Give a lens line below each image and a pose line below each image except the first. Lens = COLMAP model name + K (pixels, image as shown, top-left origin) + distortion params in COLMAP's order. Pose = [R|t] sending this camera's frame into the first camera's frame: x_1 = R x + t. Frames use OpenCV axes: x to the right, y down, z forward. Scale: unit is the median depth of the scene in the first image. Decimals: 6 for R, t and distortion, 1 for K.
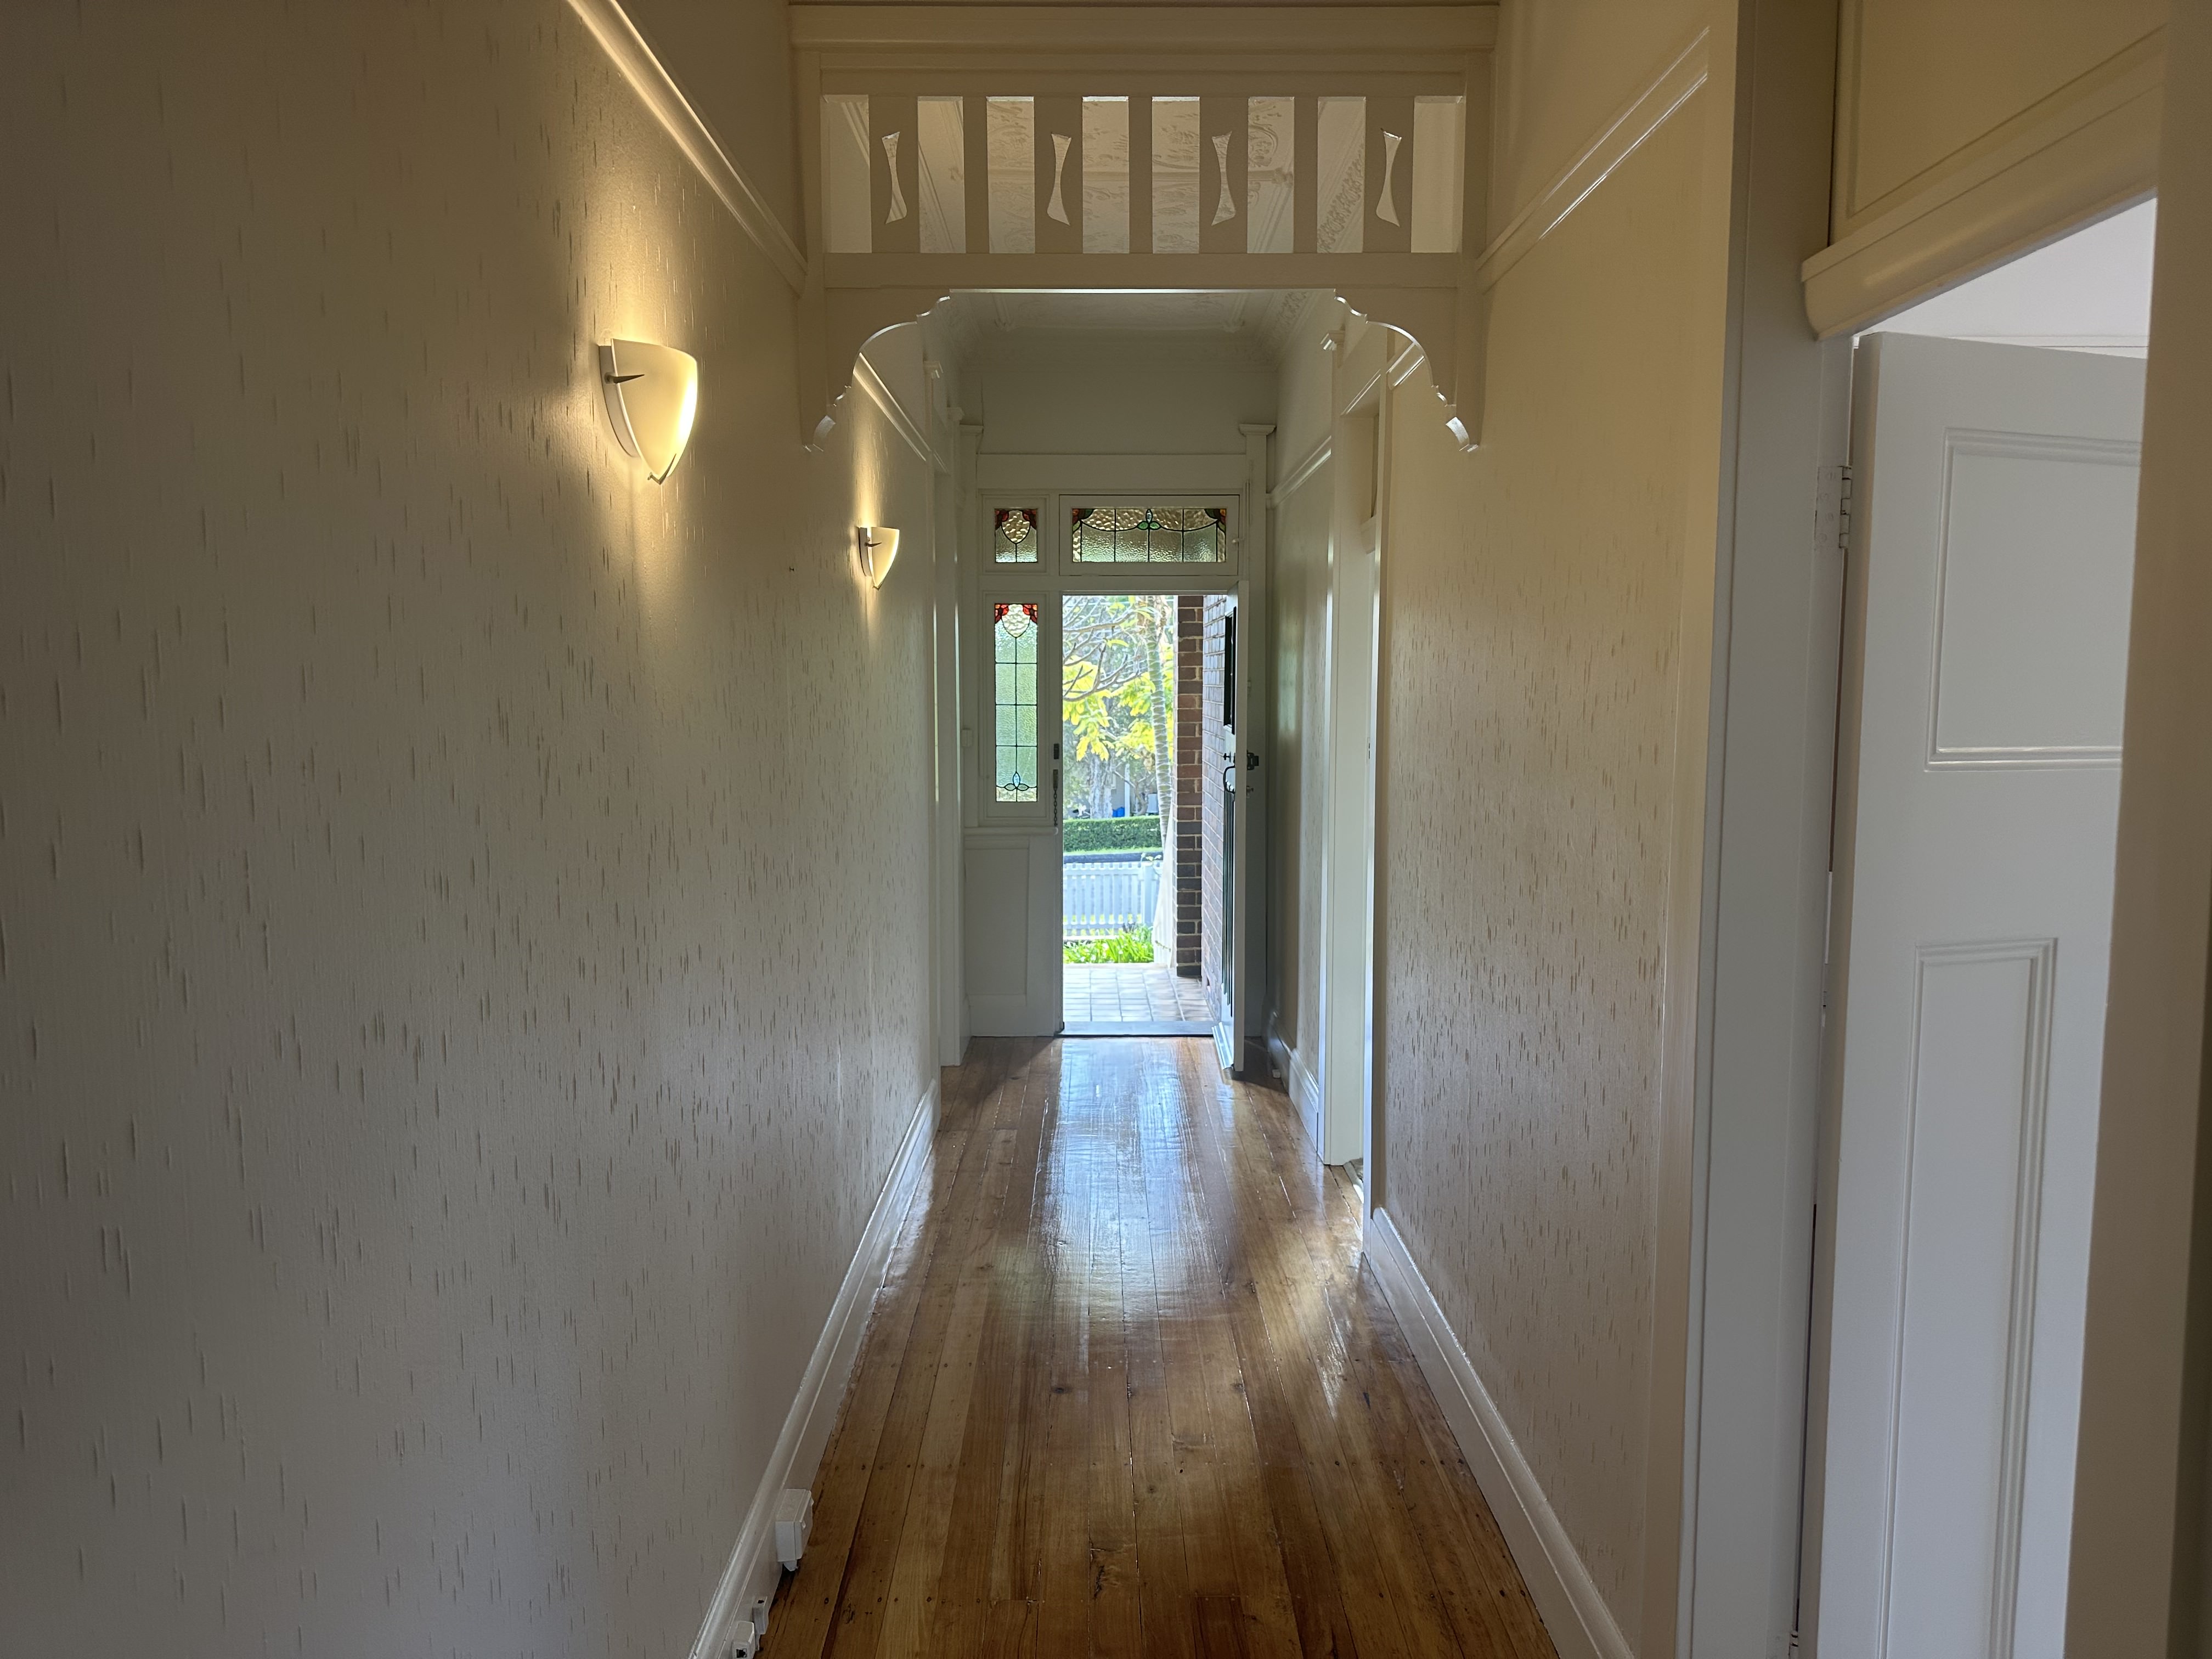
lens RADIAL K [[1551.5, 0, 1134.0], [0, 1551.5, 869.8], [0, 0, 1]] dist [-0.014792, -0.007009]
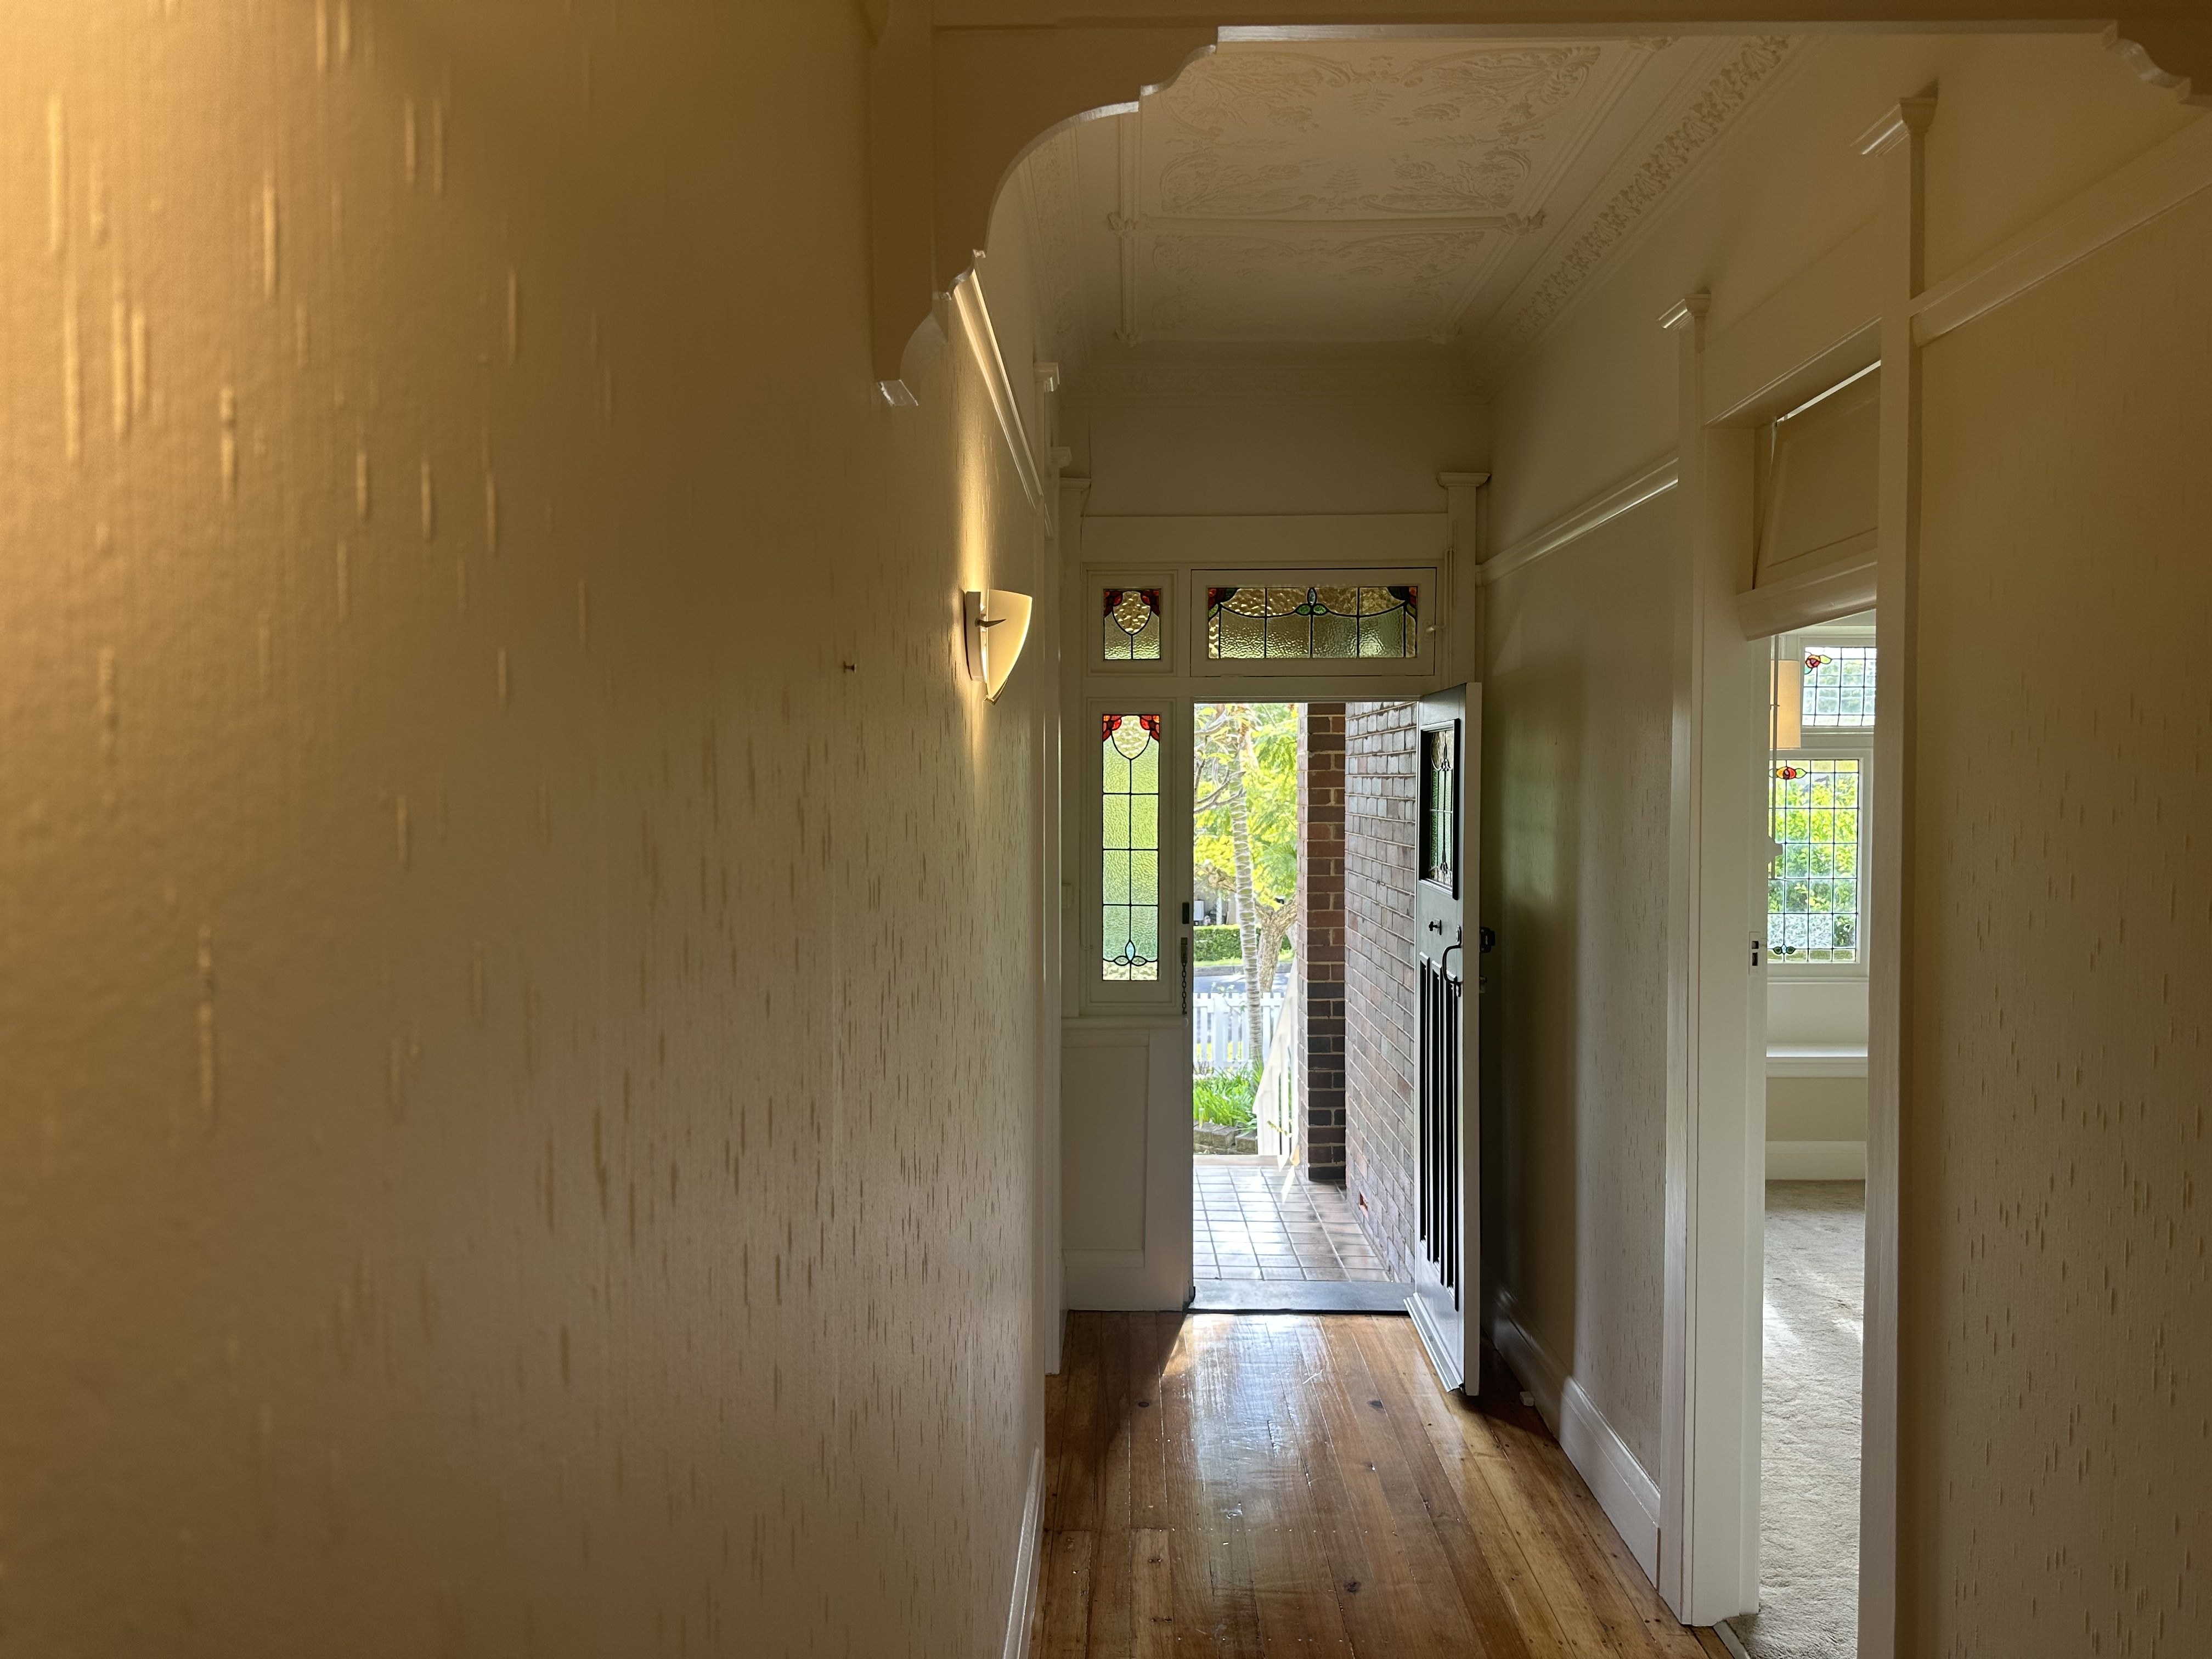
lens RADIAL K [[1551.5, 0, 1095.4], [0, 1551.5, 819.1], [0, 0, 1]] dist [-0.014792, -0.007009]
pose [[0.999038, -0.000758, -0.043842, -0.061284], [-0.003423, 0.995453, -0.095197, -0.051272], [0.043715, 0.095256, 0.994493, 0.266822]]
